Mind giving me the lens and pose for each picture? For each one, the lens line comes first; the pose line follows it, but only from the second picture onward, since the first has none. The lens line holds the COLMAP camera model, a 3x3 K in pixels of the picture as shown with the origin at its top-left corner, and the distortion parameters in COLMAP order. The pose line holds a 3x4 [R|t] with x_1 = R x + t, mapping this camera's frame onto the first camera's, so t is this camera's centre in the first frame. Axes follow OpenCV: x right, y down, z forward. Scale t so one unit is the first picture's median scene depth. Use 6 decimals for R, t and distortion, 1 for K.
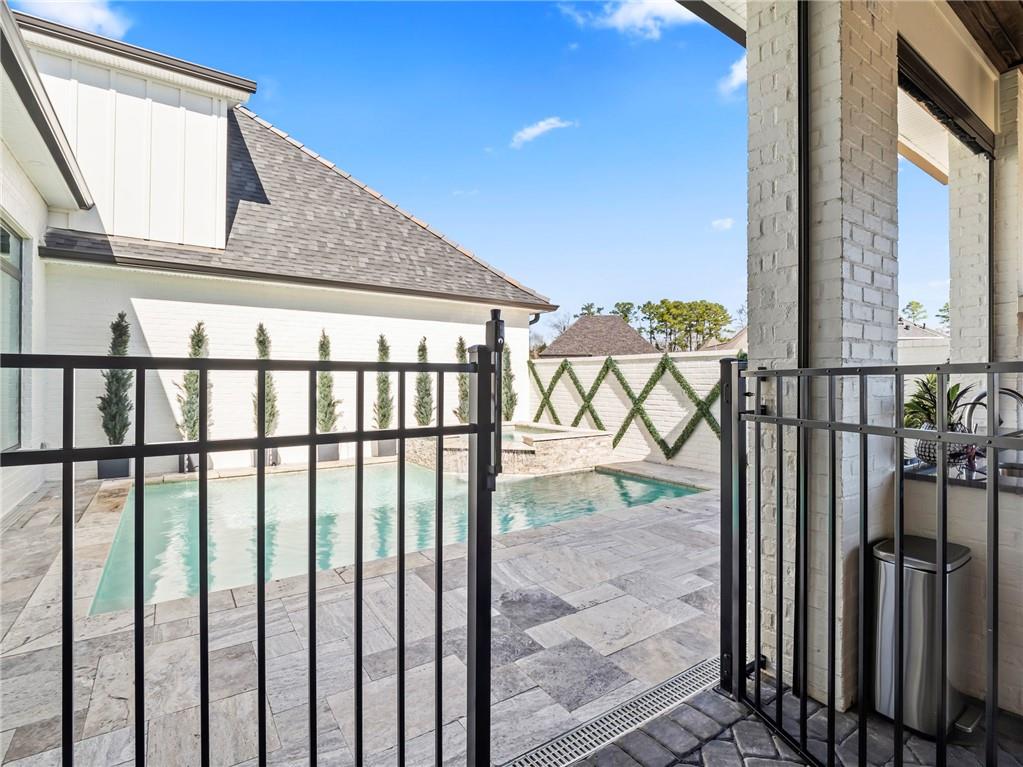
lens RADIAL K [[505.1, 0, 534.4], [0, 505.1, 373.6], [0, 0, 1]] dist [-0.023818, 0.000524]
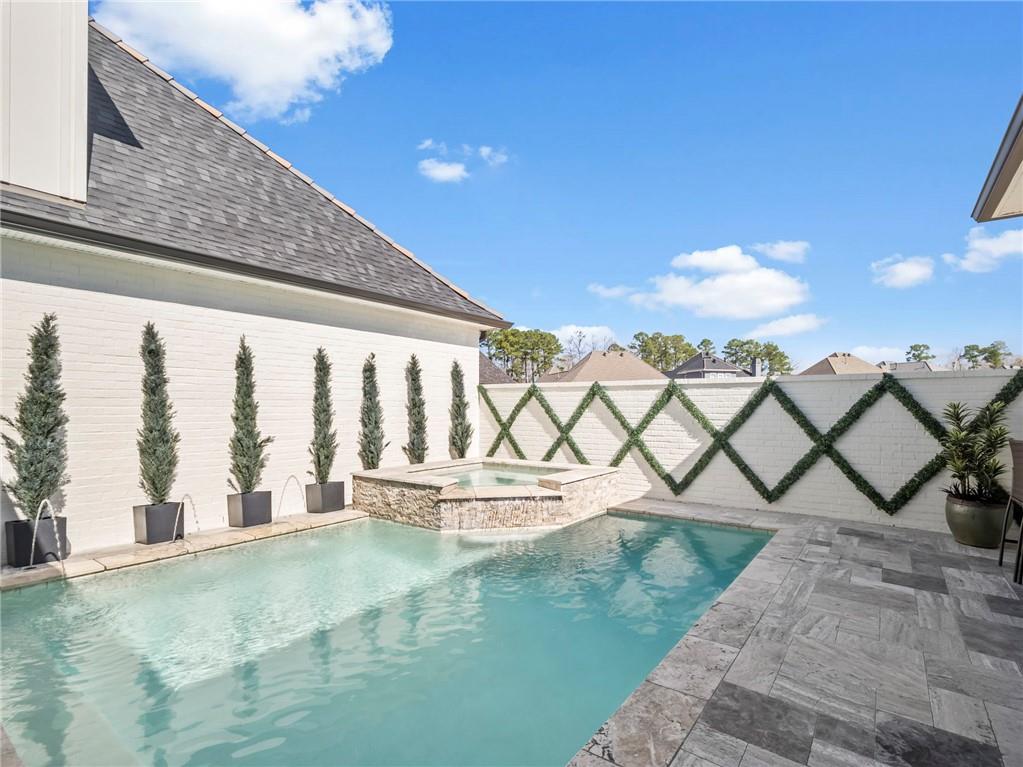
lens RADIAL K [[505.1, 0, 530.0], [0, 505.1, 407.6], [0, 0, 1]] dist [-0.023818, 0.000524]
pose [[0.945667, -0.001129, 0.325135, -0.254780], [-0.004134, 0.999871, 0.015495, -0.002372], [-0.325110, -0.015998, 0.945541, 0.197792]]
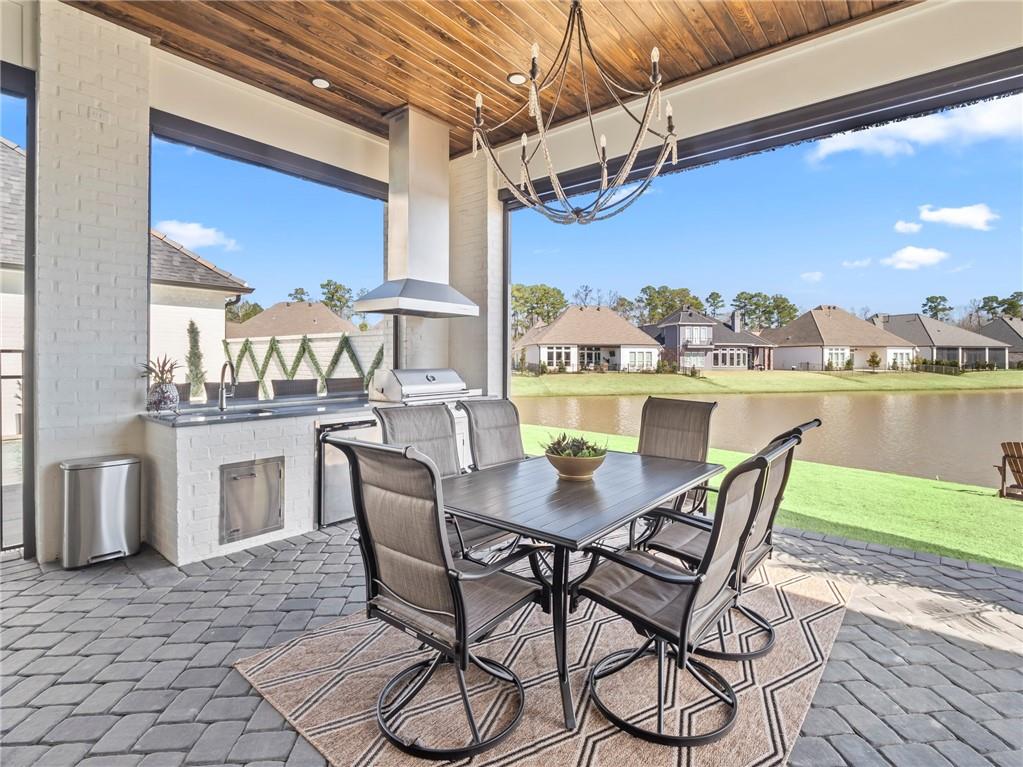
lens RADIAL K [[505.1, 0, 529.9], [0, 505.1, 354.8], [0, 0, 1]] dist [-0.023818, 0.000524]
pose [[0.961383, 0.002288, 0.275203, 0.386108], [-0.003060, 0.999992, 0.002377, 0.000640], [-0.275196, -0.003128, 0.961383, -0.213206]]
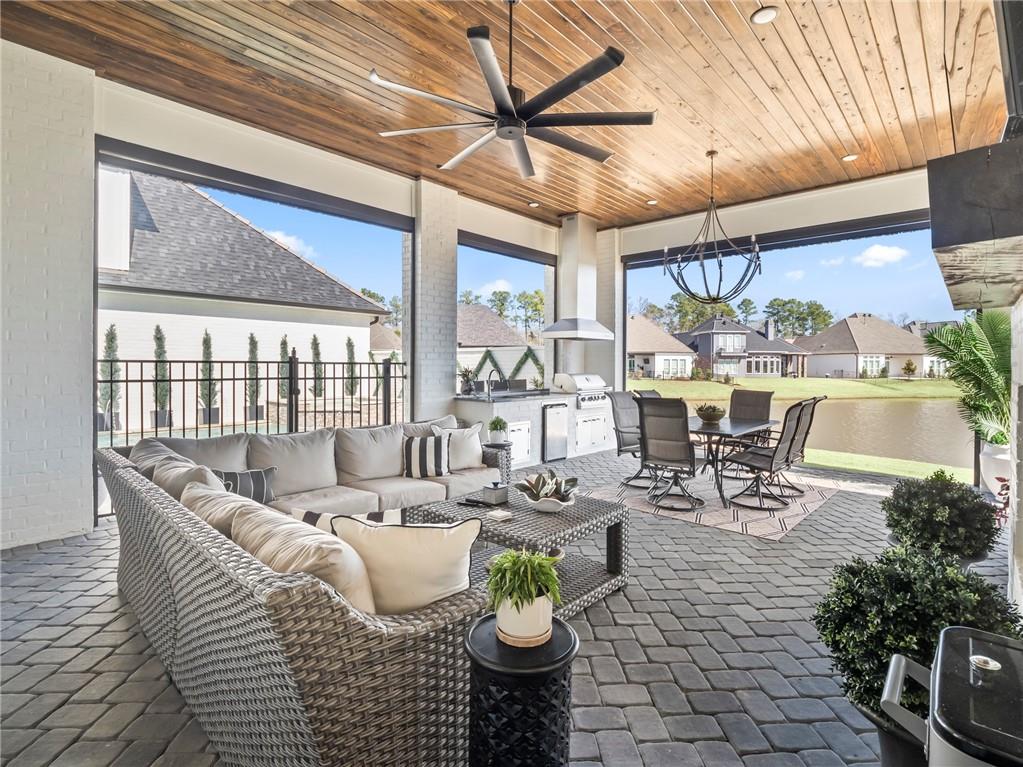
lens RADIAL K [[505.1, 0, 527.1], [0, 505.1, 368.1], [0, 0, 1]] dist [-0.023818, 0.000524]
pose [[0.975709, 0.000221, 0.219071, 0.130246], [-0.003661, 0.999876, 0.015296, -0.005057], [-0.219040, -0.015726, 0.975589, -0.501683]]
